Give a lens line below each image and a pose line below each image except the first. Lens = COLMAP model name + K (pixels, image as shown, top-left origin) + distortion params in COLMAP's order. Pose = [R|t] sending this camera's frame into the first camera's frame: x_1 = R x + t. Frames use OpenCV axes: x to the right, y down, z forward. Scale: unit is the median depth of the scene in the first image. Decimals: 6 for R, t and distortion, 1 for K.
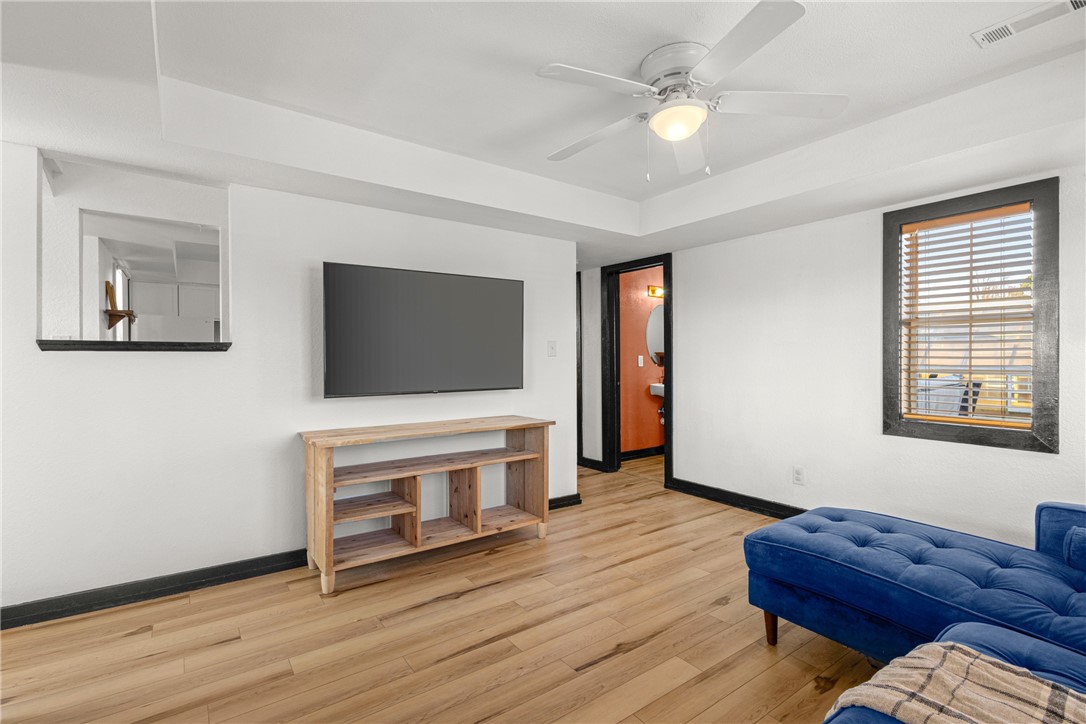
lens RADIAL K [[499.8, 0, 543.0], [0, 499.8, 362.0], [0, 0, 1]] dist [0.004511, 0.001042]
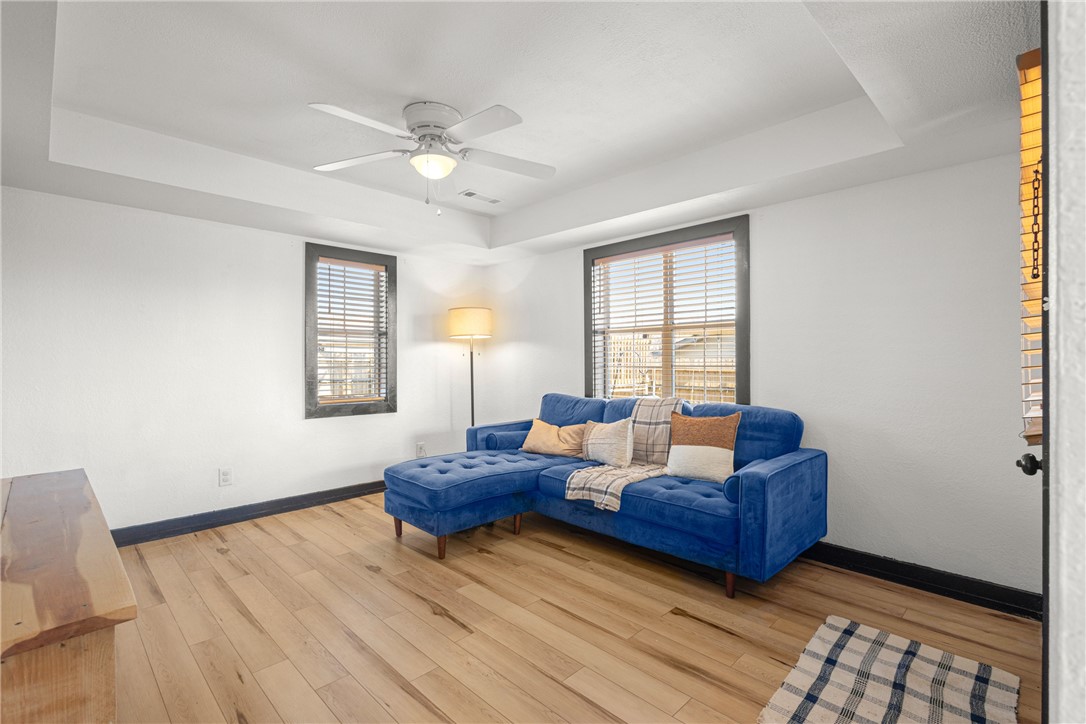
lens RADIAL K [[499.8, 0, 543.0], [0, 499.8, 362.0], [0, 0, 1]] dist [0.004511, 0.001042]
pose [[-0.161994, -0.000191, 0.986792, -0.808574], [0.007824, 0.999968, 0.001478, 0.006970], [-0.986761, 0.007960, -0.161988, 0.775726]]
